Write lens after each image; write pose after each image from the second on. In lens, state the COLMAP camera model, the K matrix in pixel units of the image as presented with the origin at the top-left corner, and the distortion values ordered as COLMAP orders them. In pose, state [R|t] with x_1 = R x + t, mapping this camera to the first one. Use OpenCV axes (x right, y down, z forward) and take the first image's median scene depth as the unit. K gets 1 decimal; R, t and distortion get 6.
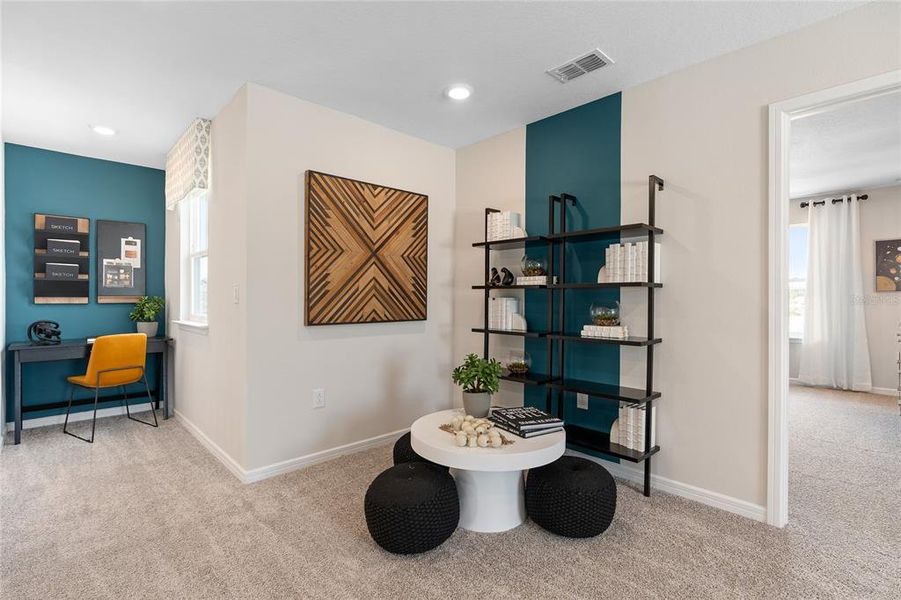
lens RADIAL K [[423.4, 0, 450.5], [0, 423.4, 300.0], [0, 0, 1]] dist [0.001397, 0.000601]
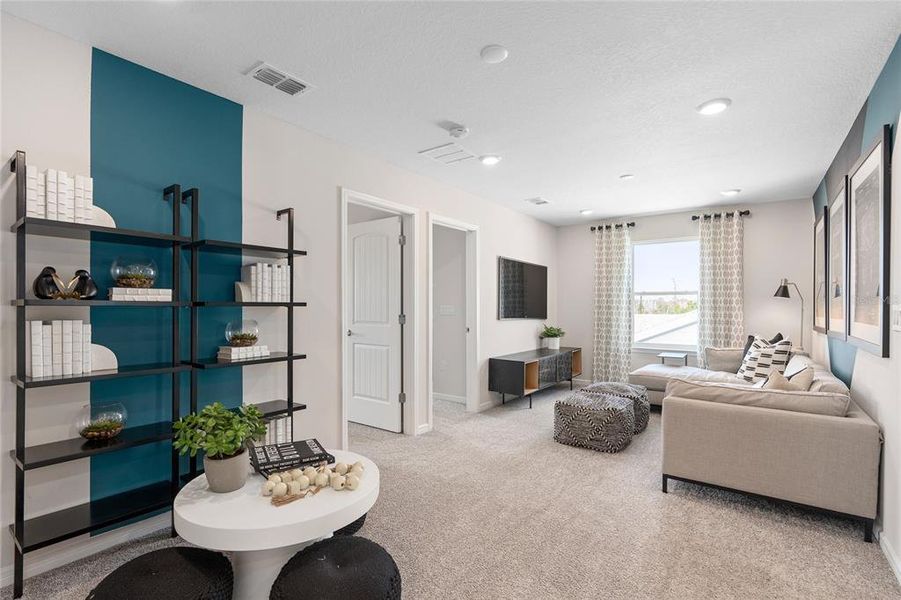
lens RADIAL K [[452.5, 0, 449.9], [0, 452.5, 303.6], [0, 0, 1]] dist [-0.002057, 0.000022]
pose [[-0.176508, 0.011830, 0.984228, -0.694190], [0.005272, 0.999925, -0.011073, -0.021919], [-0.984285, 0.003235, -0.176557, 0.711208]]
